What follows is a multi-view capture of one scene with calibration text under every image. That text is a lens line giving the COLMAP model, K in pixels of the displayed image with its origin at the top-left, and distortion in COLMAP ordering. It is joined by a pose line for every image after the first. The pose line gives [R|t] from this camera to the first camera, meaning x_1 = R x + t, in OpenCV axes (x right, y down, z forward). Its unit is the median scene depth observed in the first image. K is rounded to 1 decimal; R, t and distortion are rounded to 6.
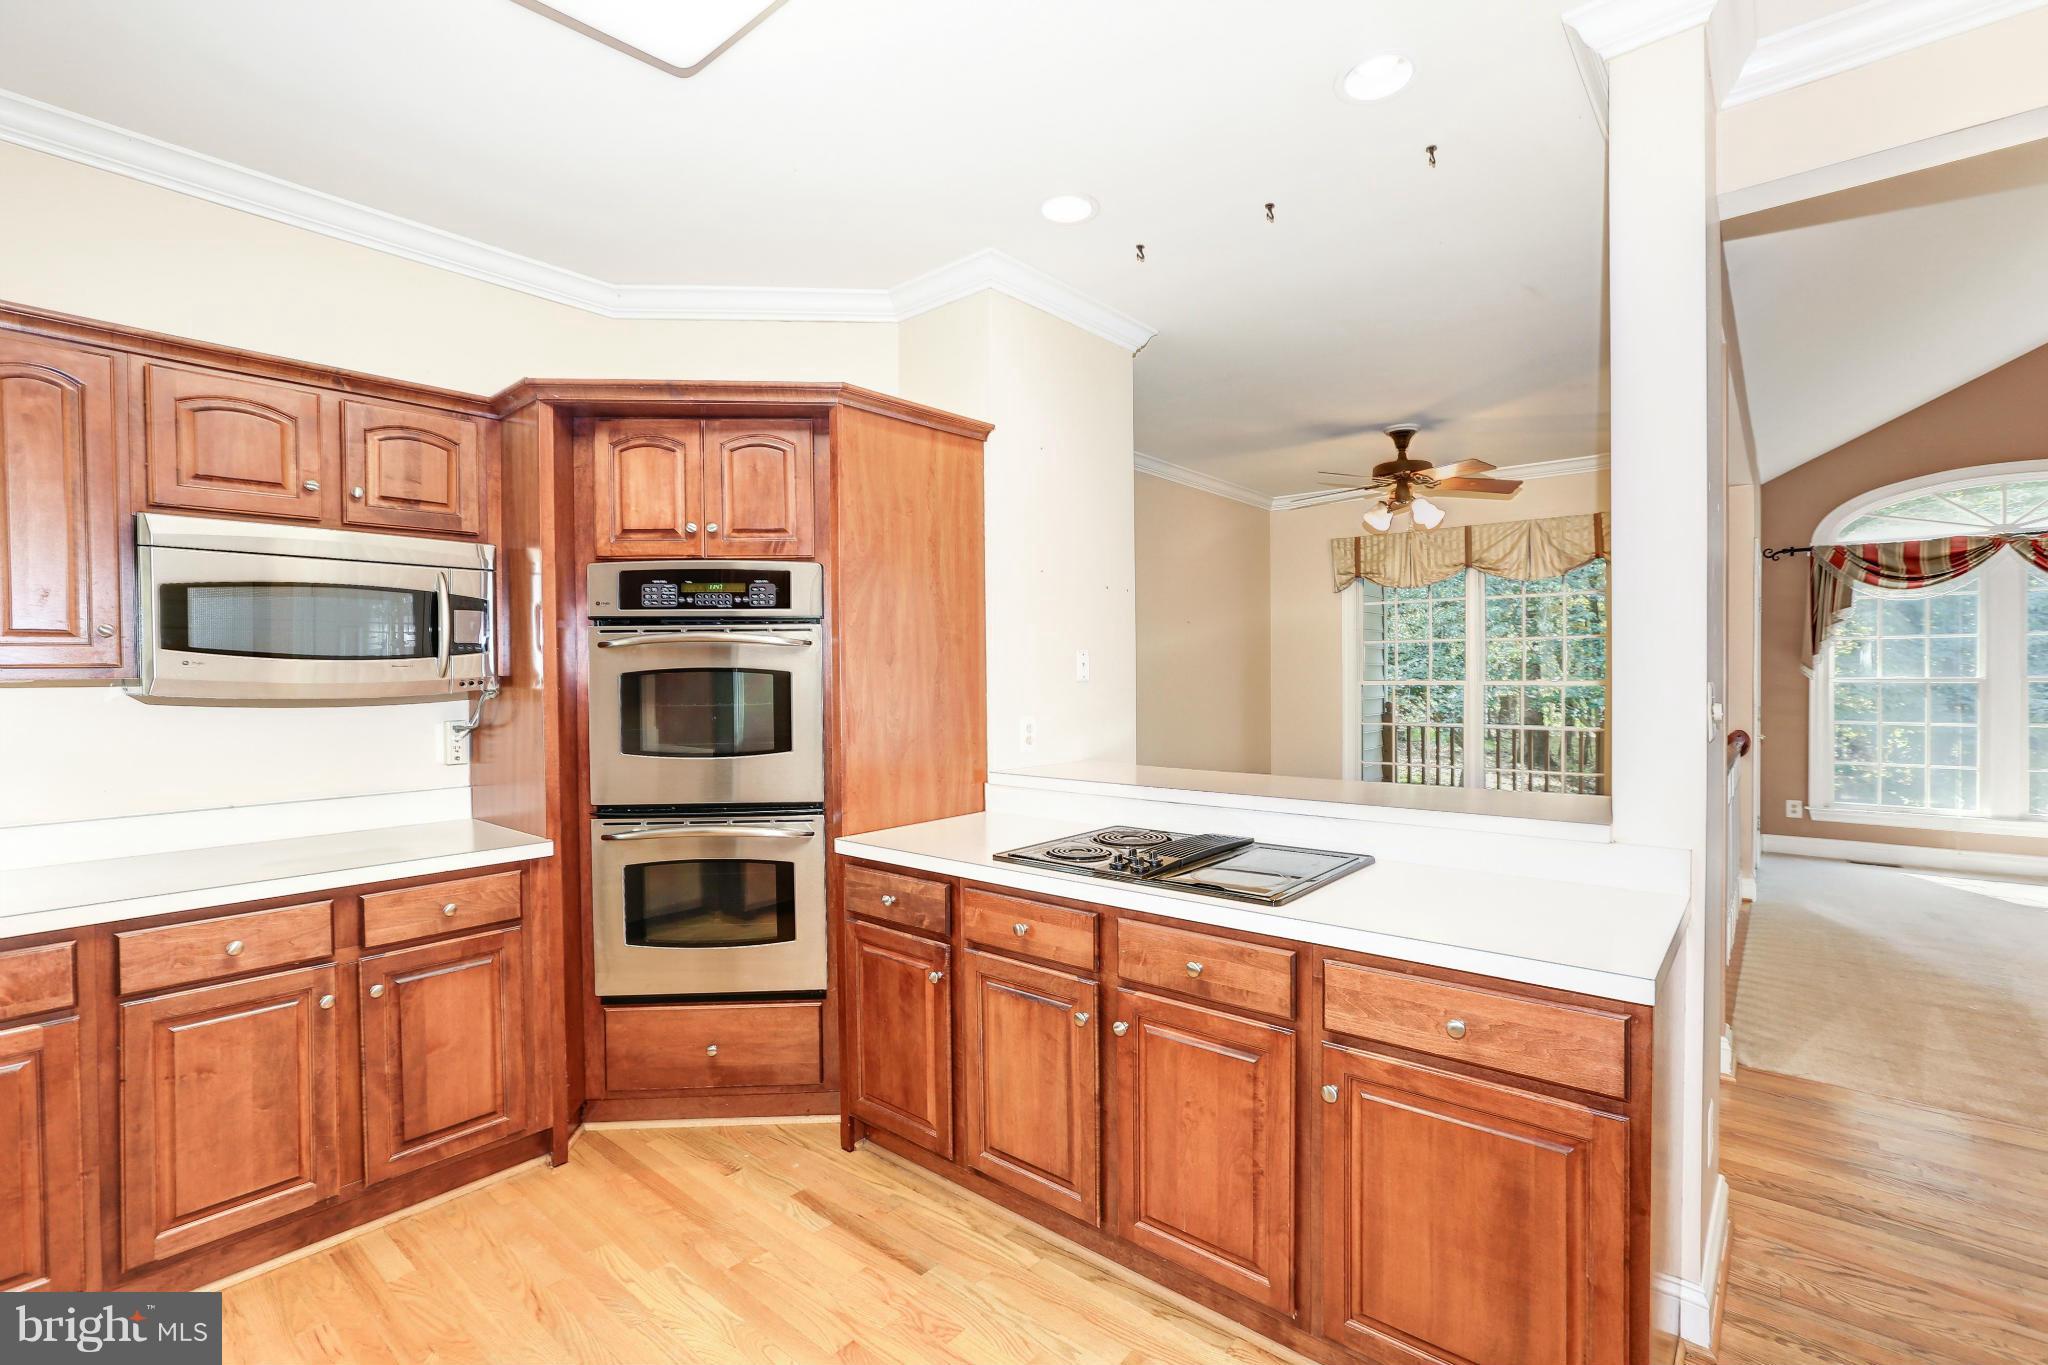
lens RADIAL K [[912.2, 0, 1024.0], [0, 912.2, 682.5], [0, 0, 1]] dist [-0.040393, 0.023595]
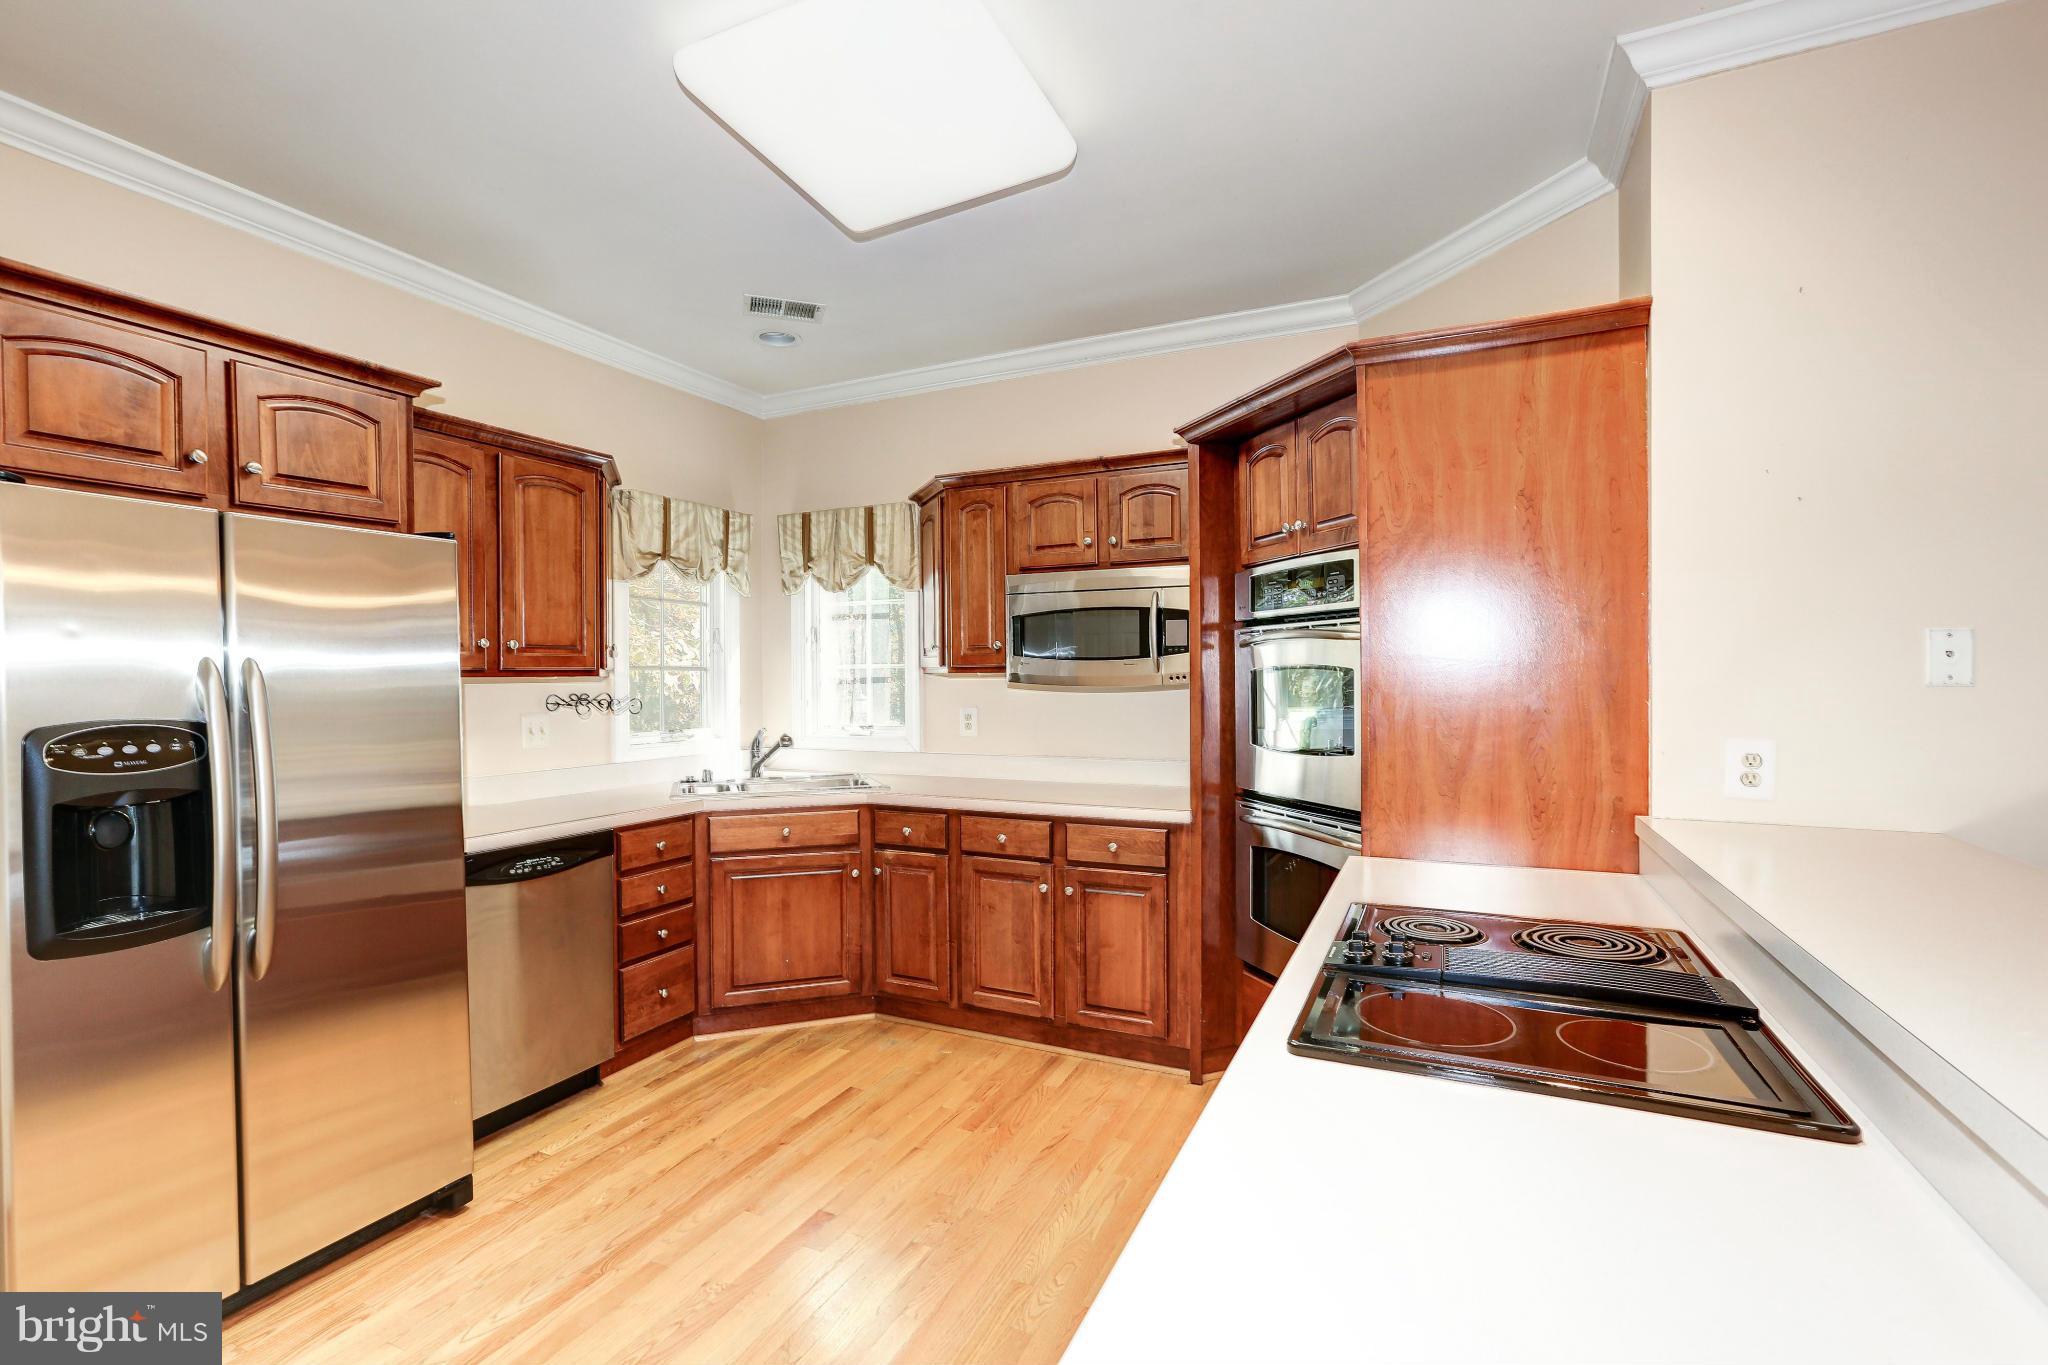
lens RADIAL K [[912.2, 0, 1024.0], [0, 912.2, 682.5], [0, 0, 1]] dist [-0.040393, 0.023595]
pose [[0.275033, 0.016105, -0.961300, 0.586443], [-0.005964, 0.999869, 0.015044, -0.010825], [0.961416, 0.001596, 0.275093, 0.471699]]
